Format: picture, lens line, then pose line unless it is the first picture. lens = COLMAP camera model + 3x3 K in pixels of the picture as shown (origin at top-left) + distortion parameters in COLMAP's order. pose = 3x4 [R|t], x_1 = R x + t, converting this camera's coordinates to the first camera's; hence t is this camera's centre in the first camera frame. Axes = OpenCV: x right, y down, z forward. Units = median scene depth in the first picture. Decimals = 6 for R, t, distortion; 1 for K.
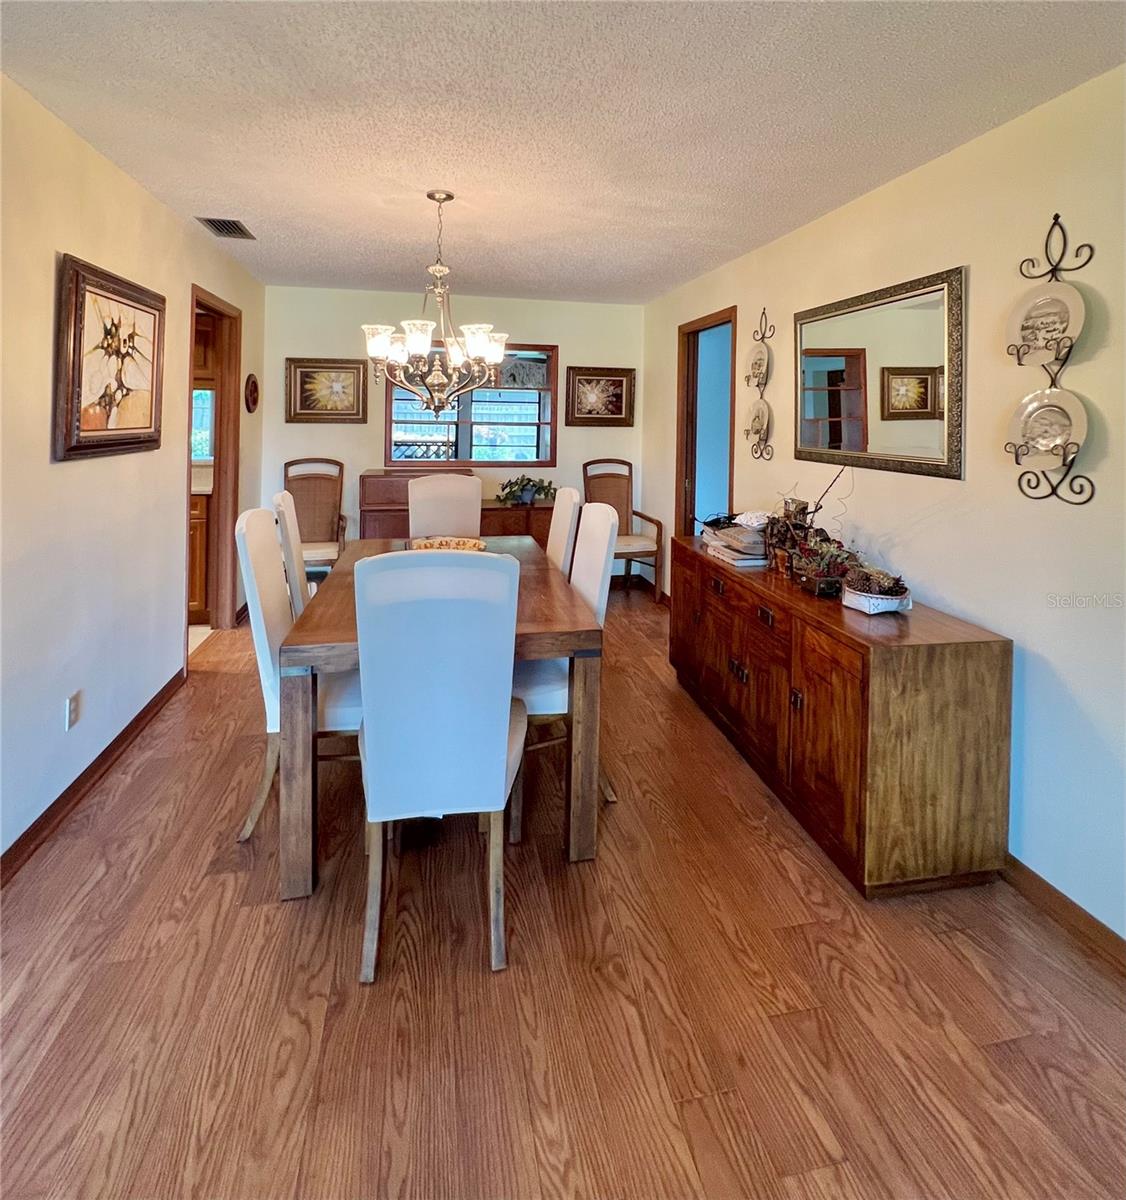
lens RADIAL K [[632.4, 0, 557.2], [0, 632.4, 419.0], [0, 0, 1]] dist [-0.001829, 0.000597]
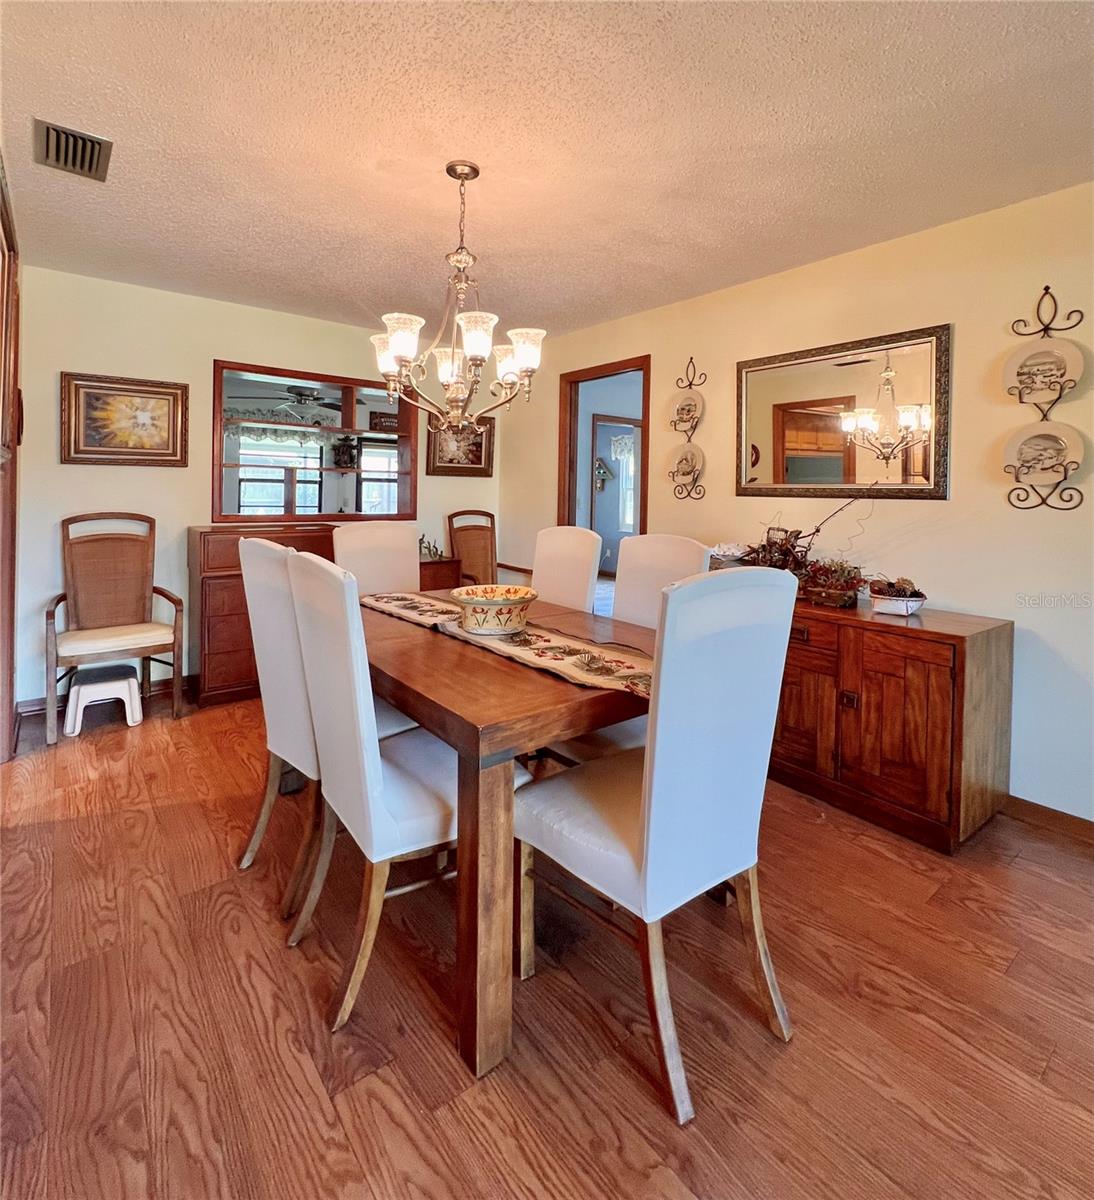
lens RADIAL K [[612.9, 0, 556.0], [0, 612.9, 500.1], [0, 0, 1]] dist [-0.000173, 0.001409]
pose [[0.886932, -0.006788, 0.461851, -0.574357], [-0.001423, 0.999847, 0.017429, 0.077557], [-0.461898, -0.016116, 0.886786, 0.297656]]
